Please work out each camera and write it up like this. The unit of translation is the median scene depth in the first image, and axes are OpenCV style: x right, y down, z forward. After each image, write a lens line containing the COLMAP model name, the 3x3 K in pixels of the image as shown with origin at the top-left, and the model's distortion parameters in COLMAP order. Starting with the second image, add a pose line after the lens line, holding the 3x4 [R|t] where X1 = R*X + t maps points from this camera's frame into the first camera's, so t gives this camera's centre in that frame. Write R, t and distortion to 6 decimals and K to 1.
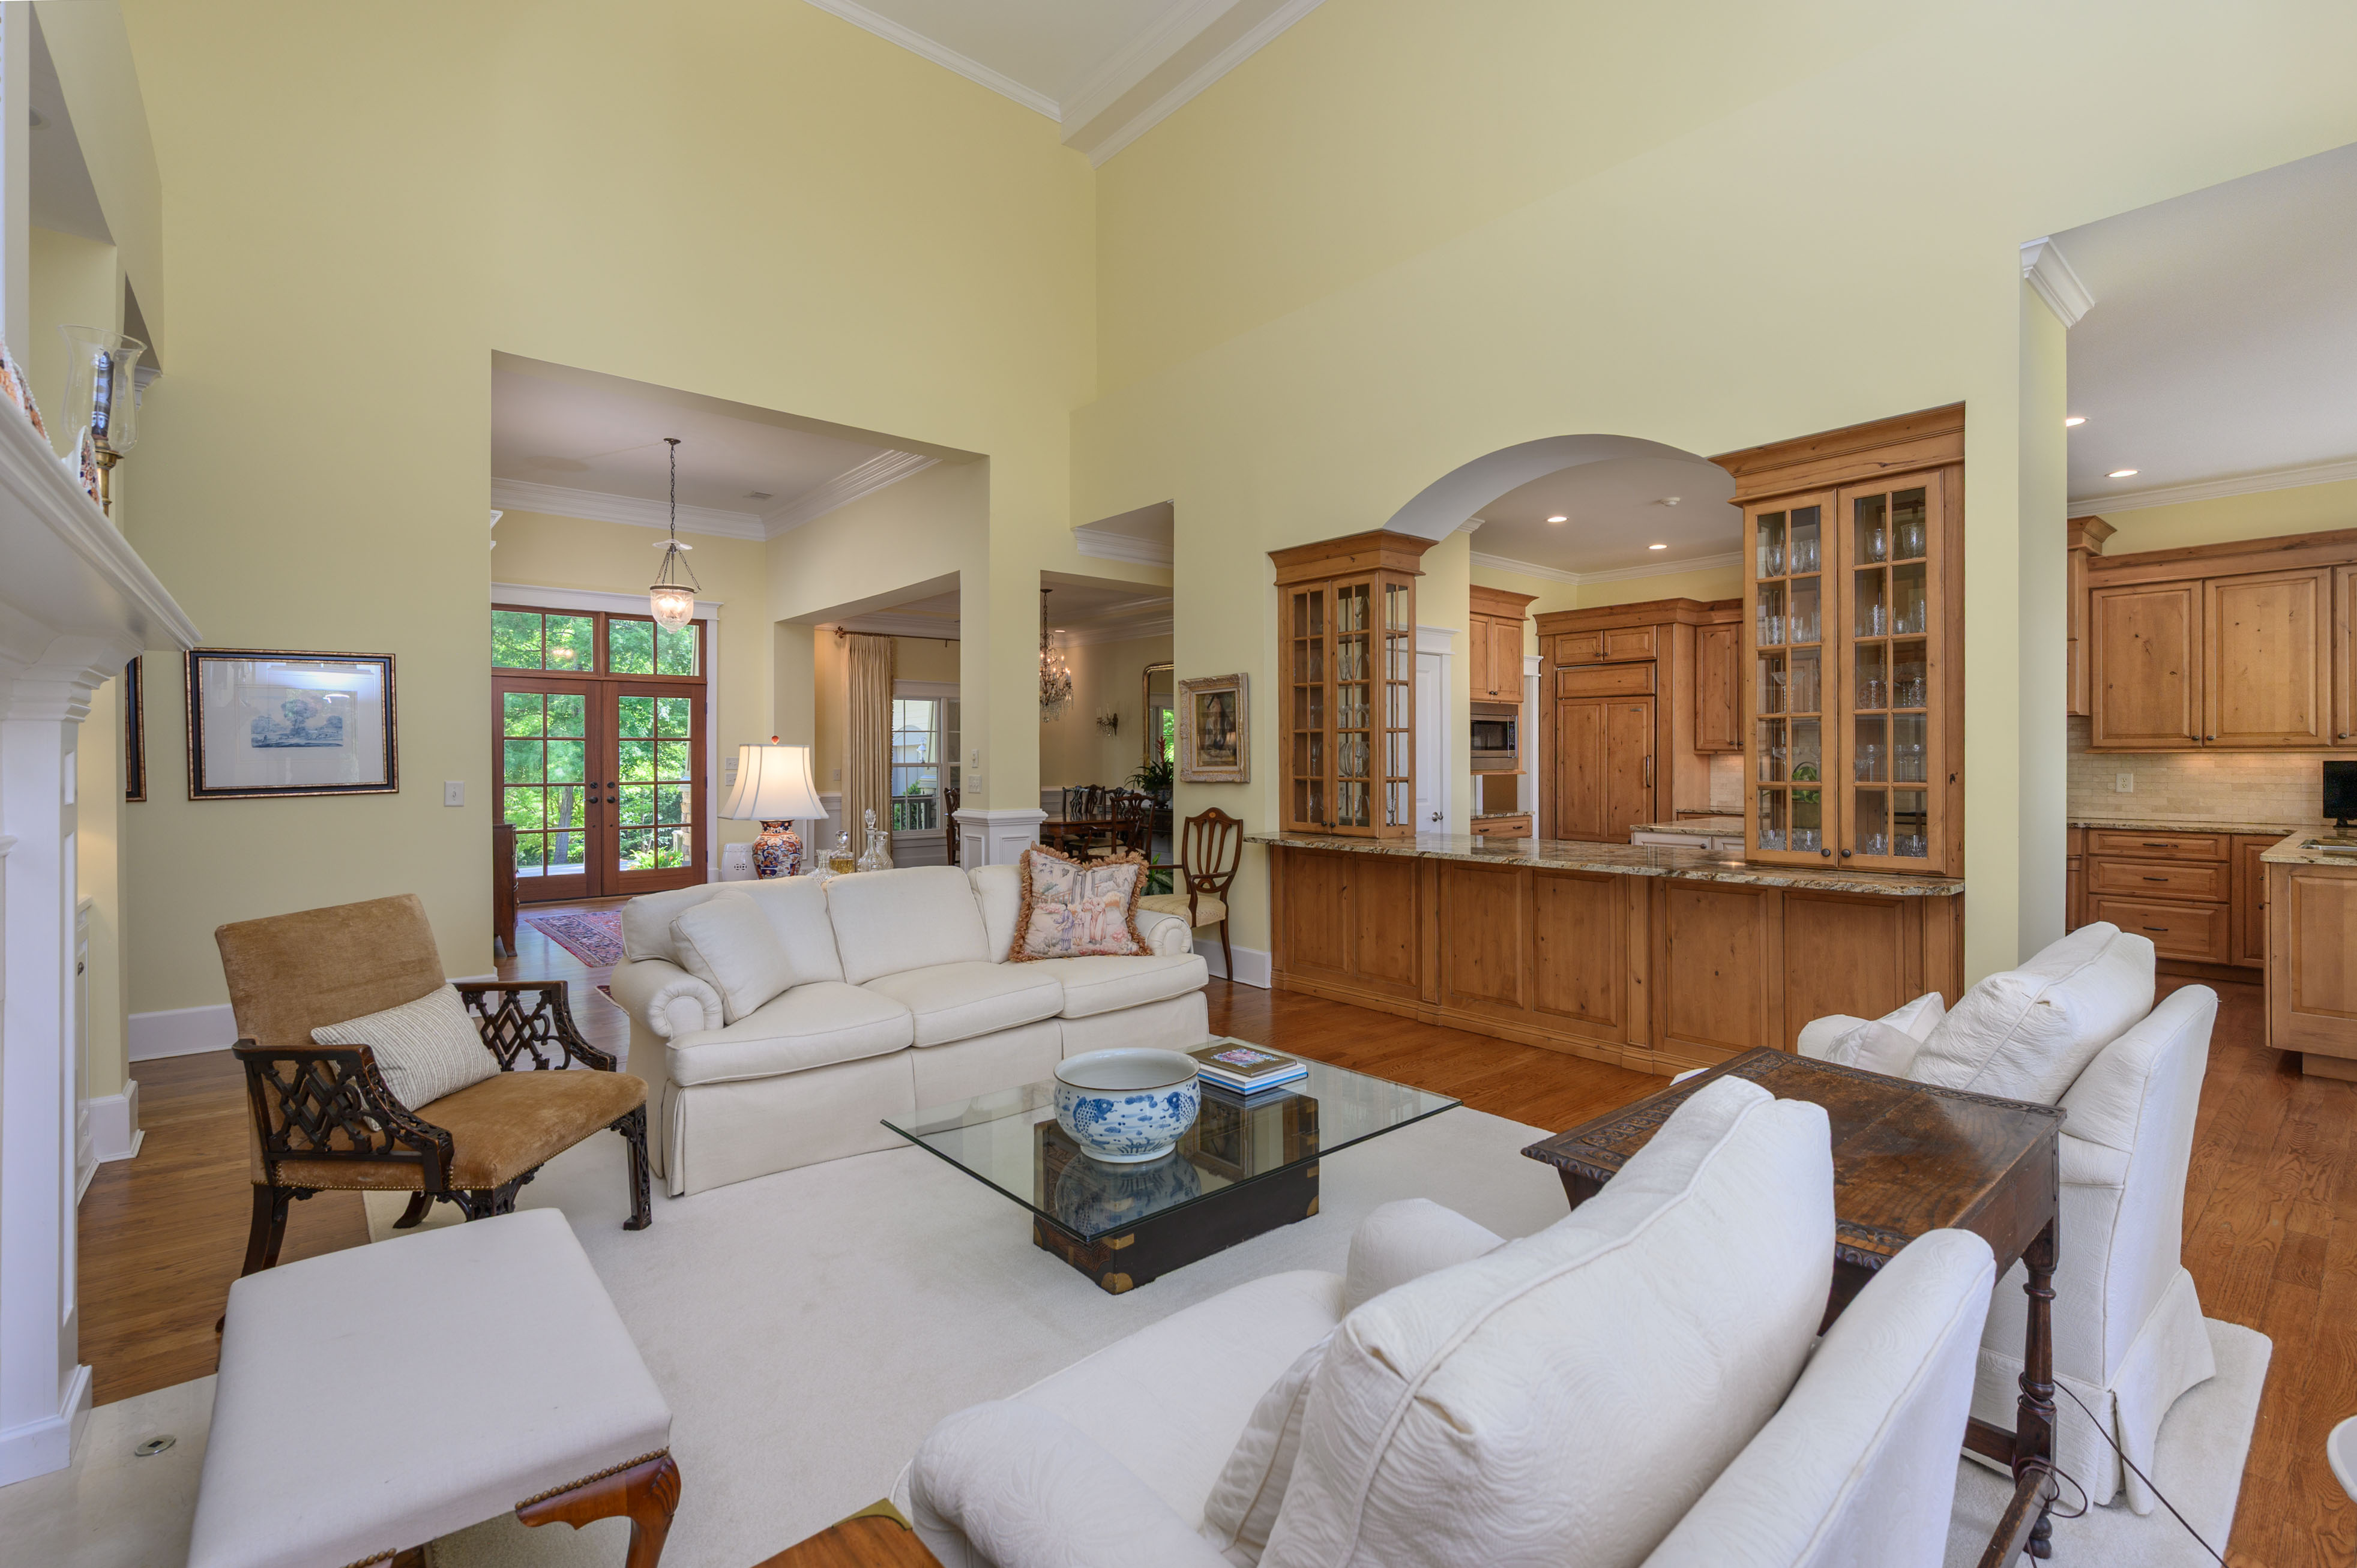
lens RADIAL K [[1034.4, 0, 1198.8], [0, 1034.4, 760.9], [0, 0, 1]] dist [0.001017, -0.002040]
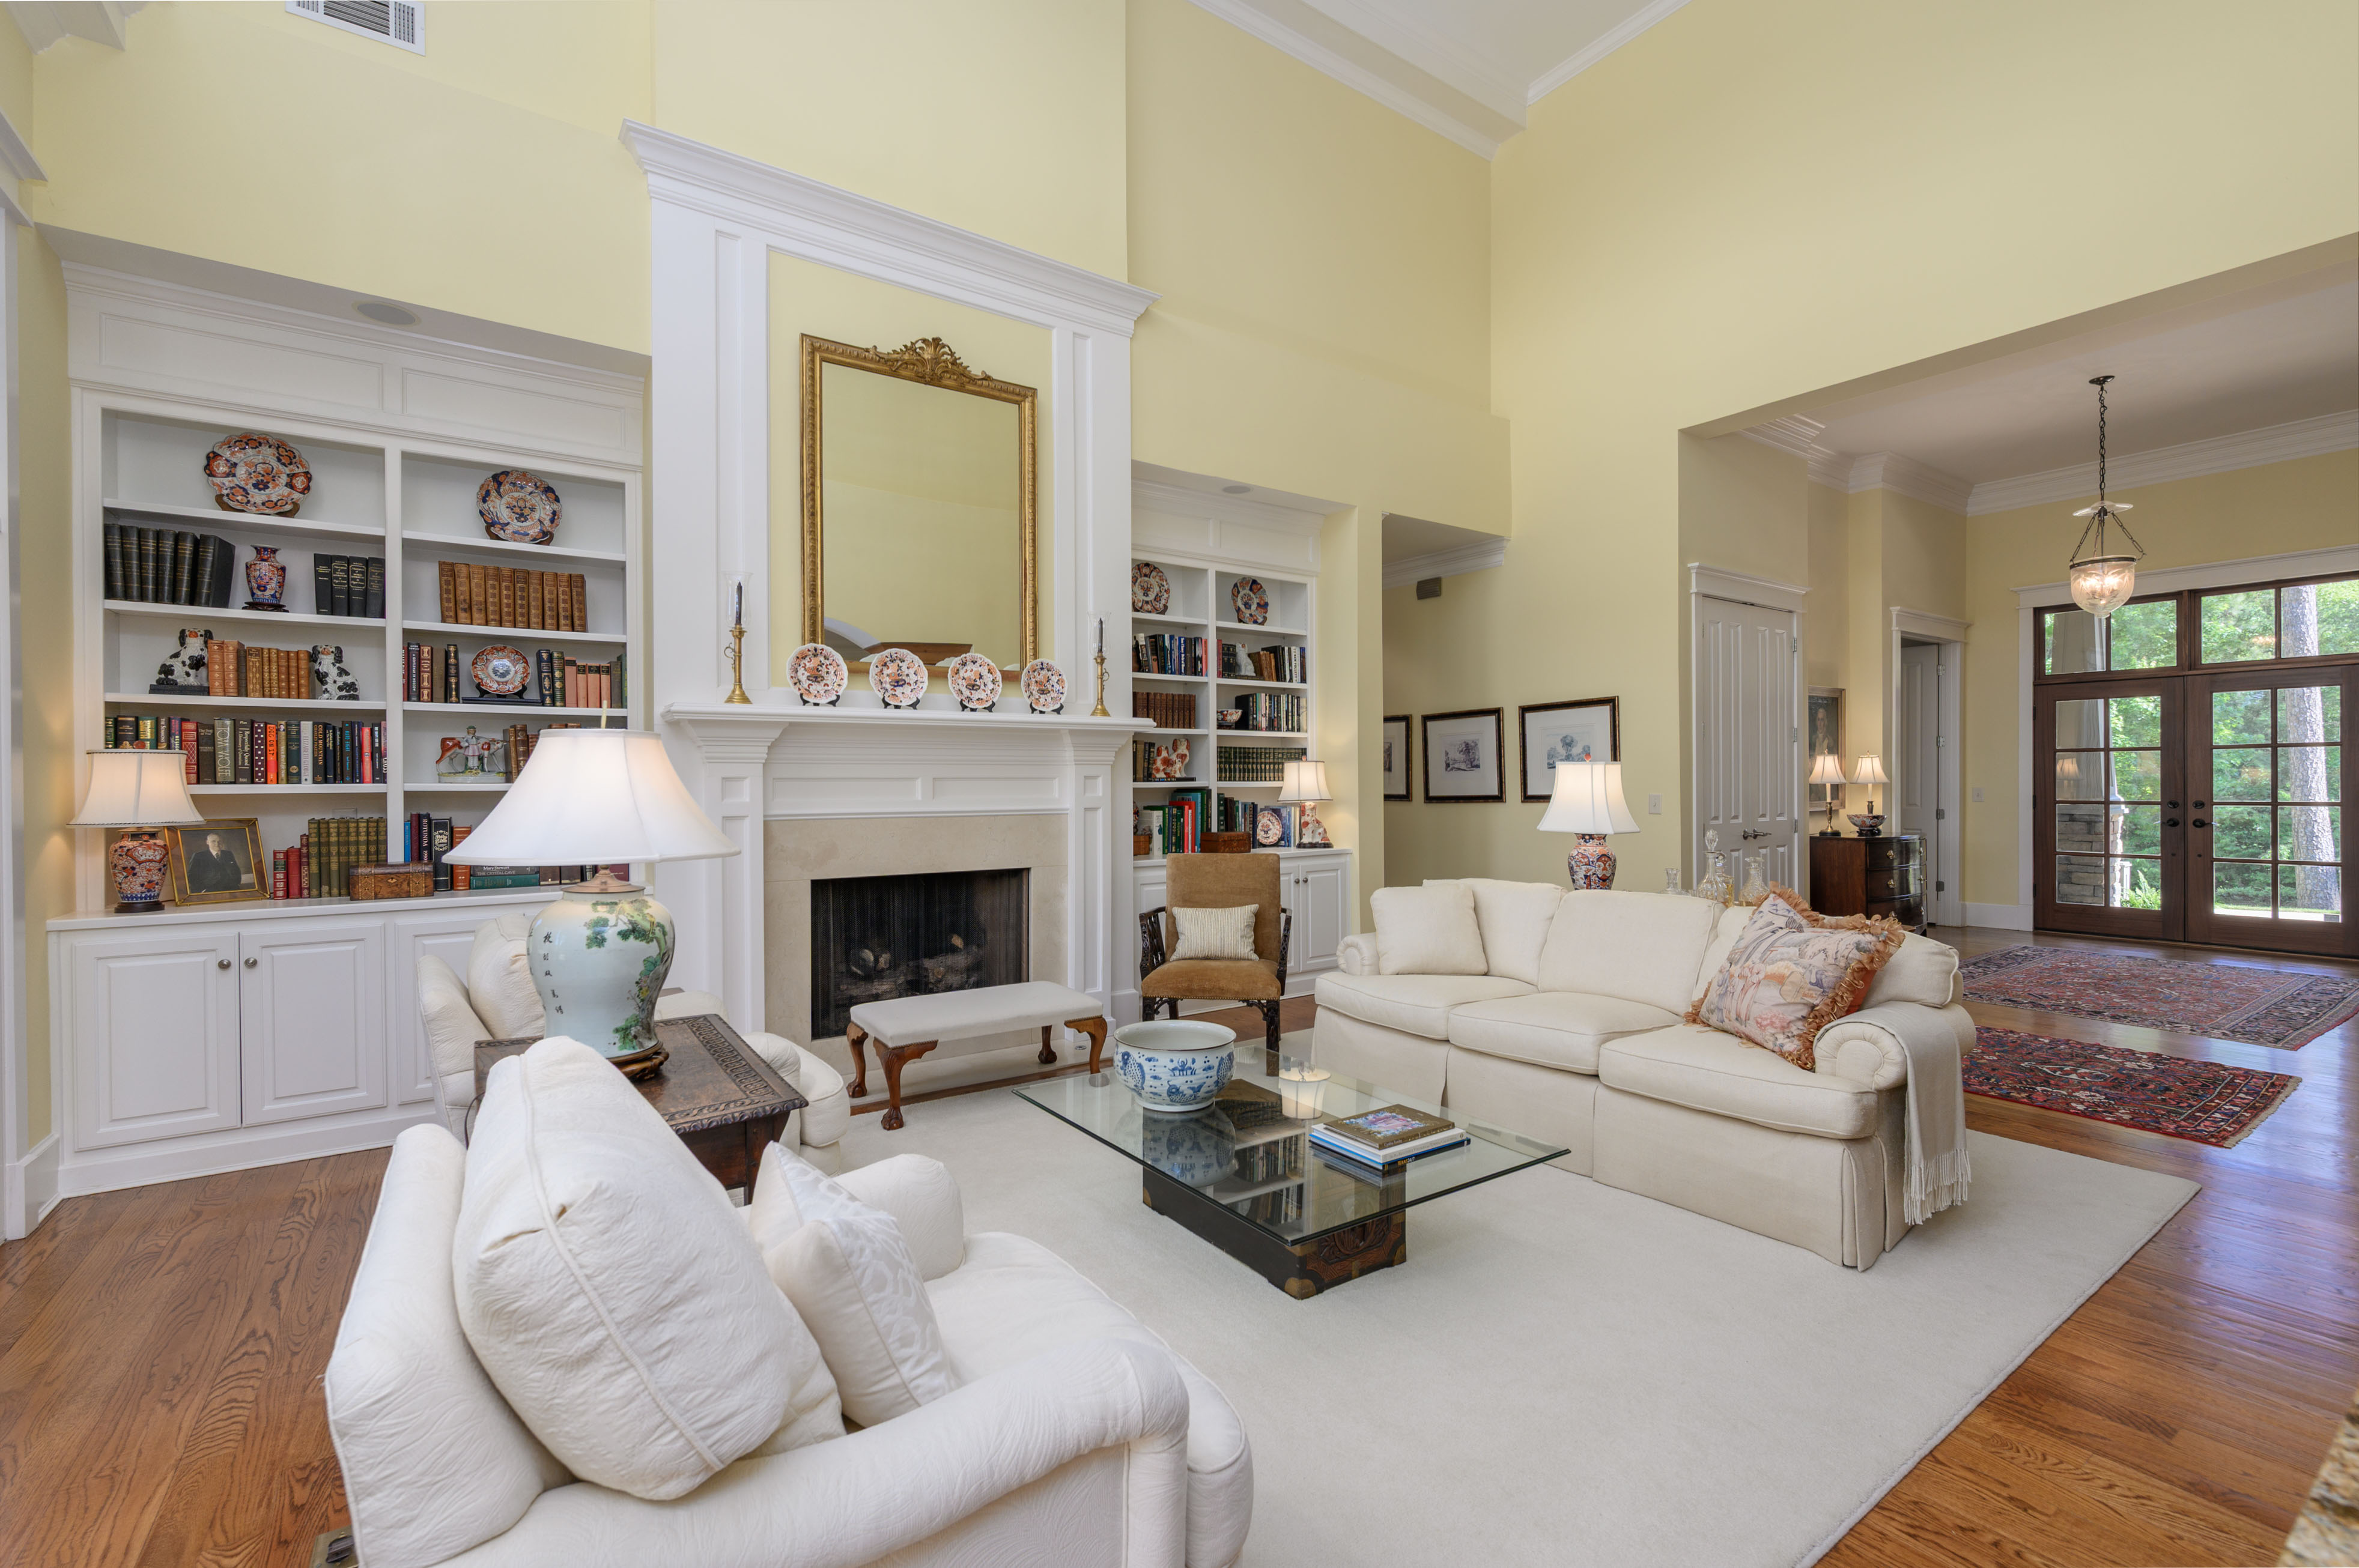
lens RADIAL K [[1035.3, 0, 1191.1], [0, 1035.3, 785.5], [0, 0, 1]] dist [0.001017, -0.002040]
pose [[-0.096787, 0.004330, -0.995296, 0.471654], [0.004012, 0.999984, 0.003961, 0.002292], [0.995297, -0.003609, -0.096802, 0.479397]]
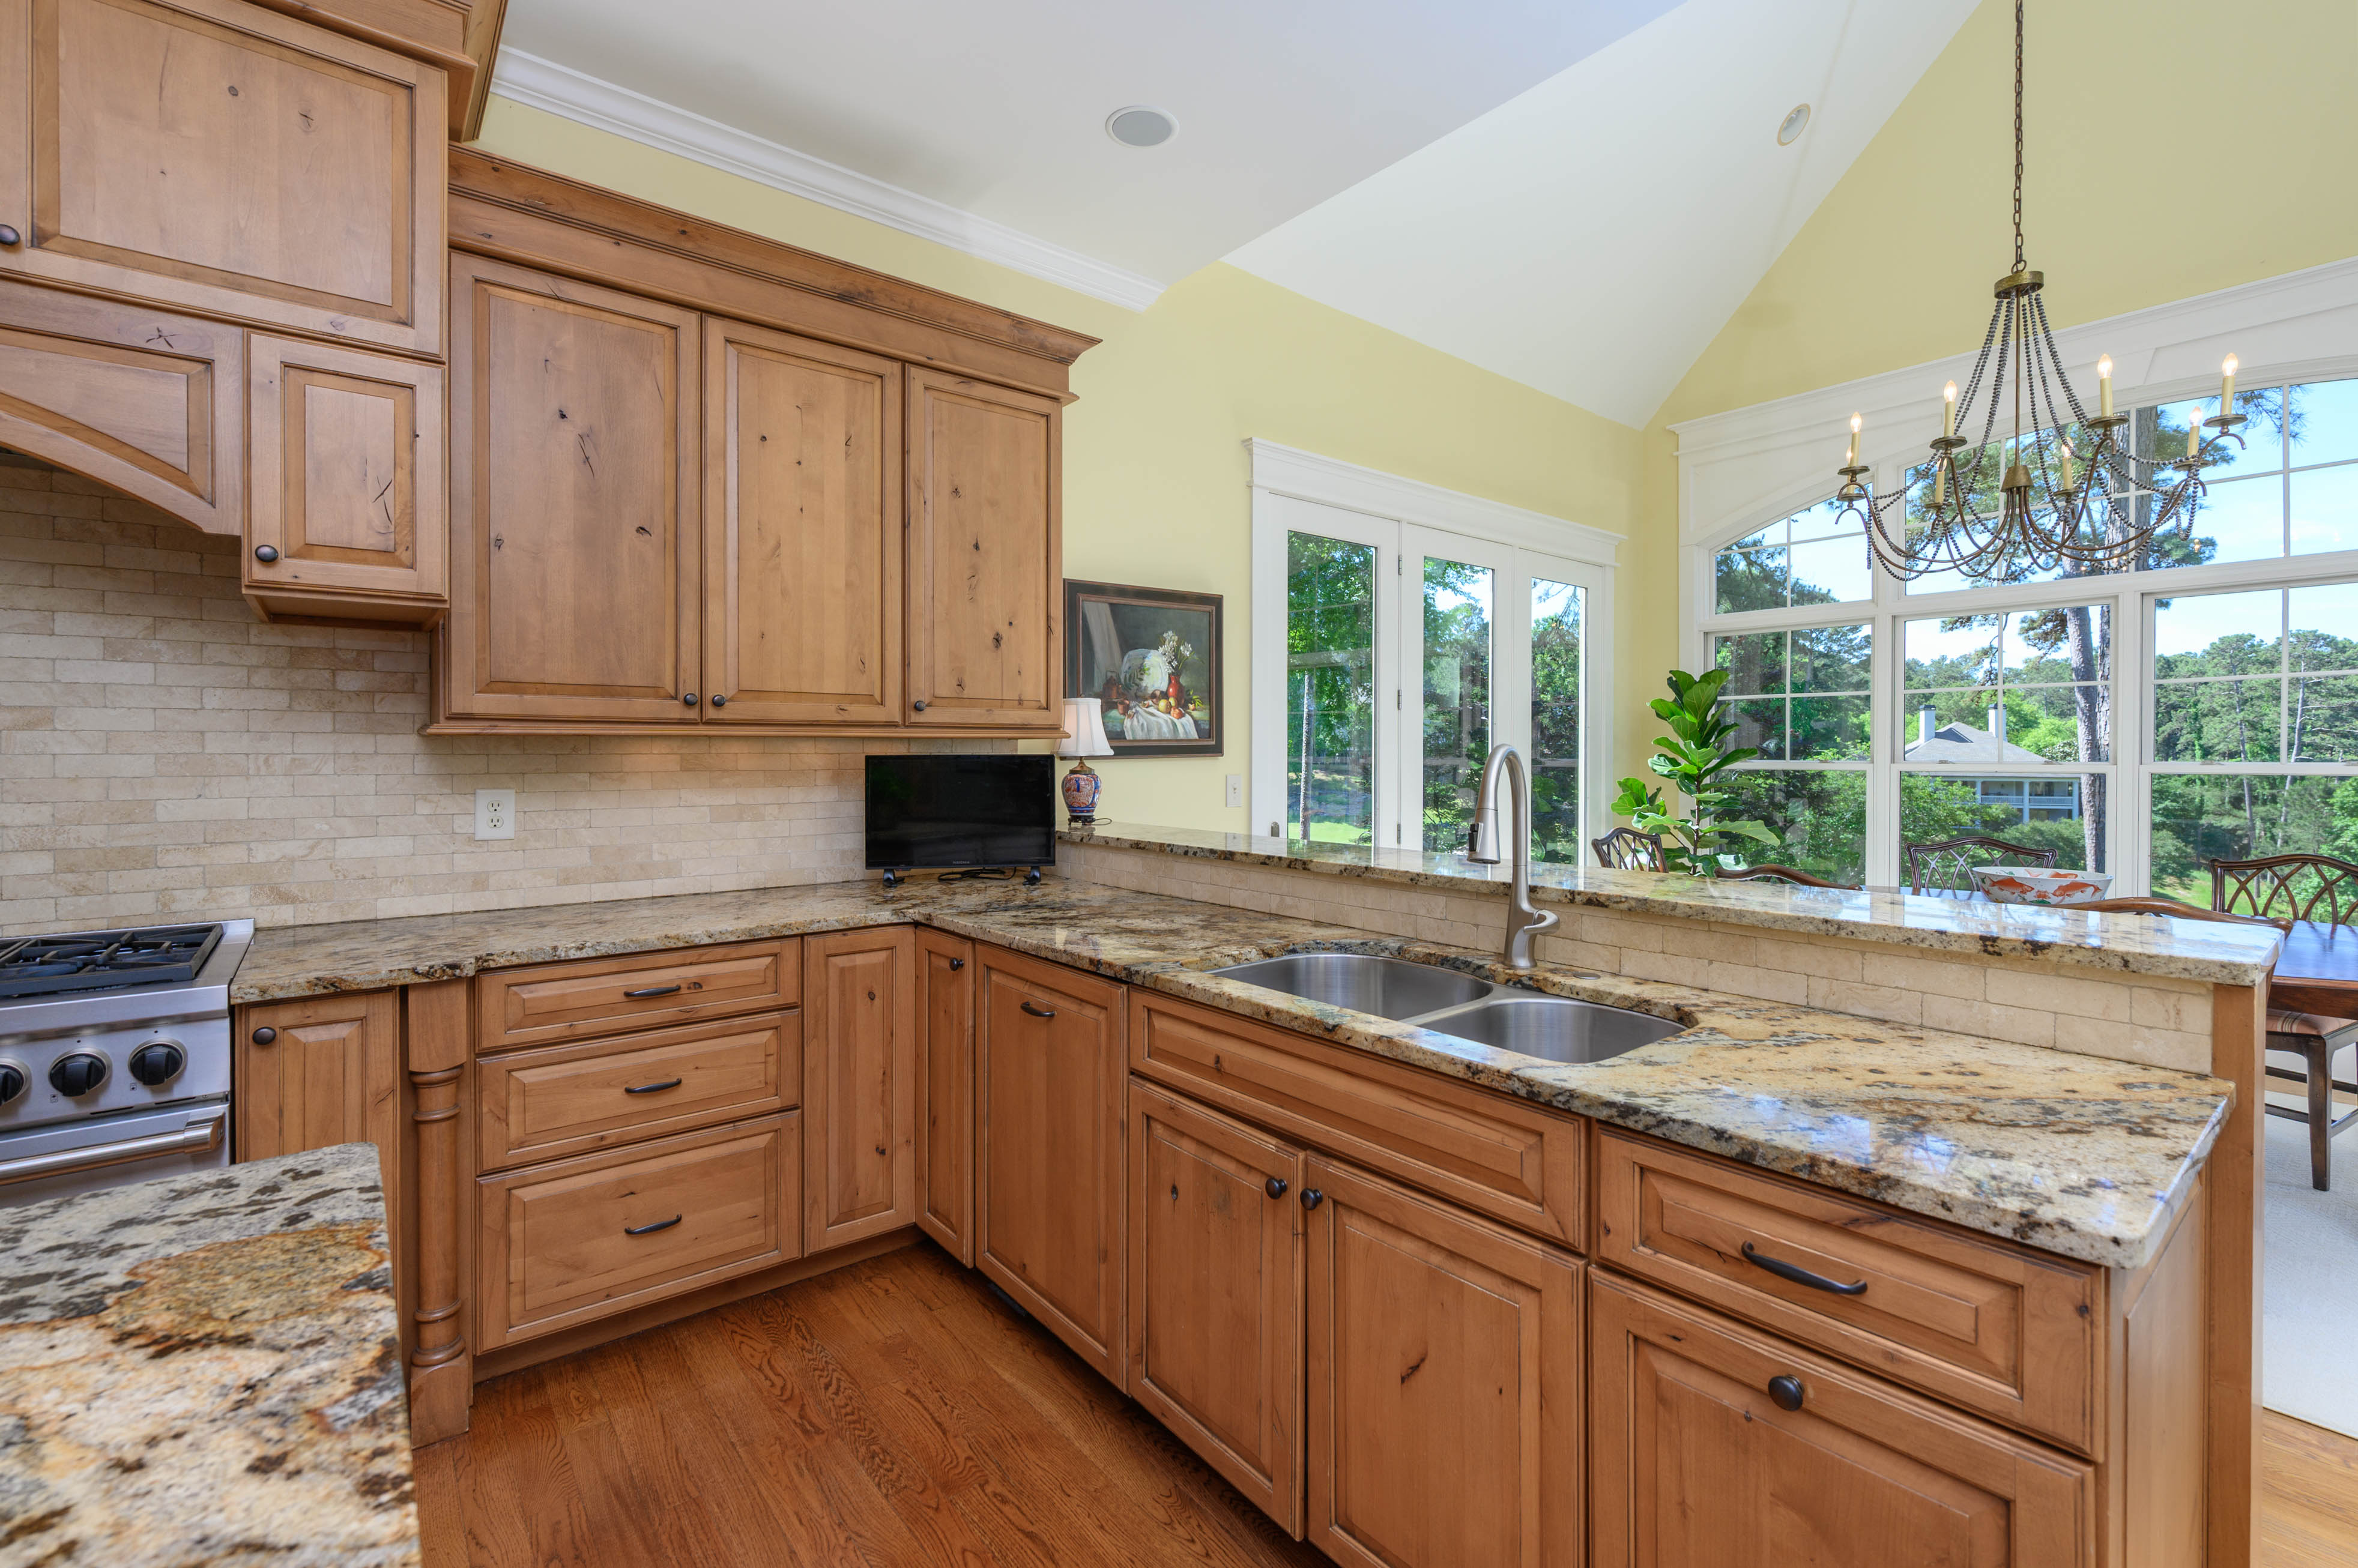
lens RADIAL K [[1034.8, 0, 1174.6], [0, 1034.8, 759.3], [0, 0, 1]] dist [0.001017, -0.002040]
pose [[0.028616, -0.003516, 0.999584, 0.553717], [0.003512, 0.999988, 0.003417, 0.000552], [-0.999584, 0.003413, 0.028628, 0.782704]]
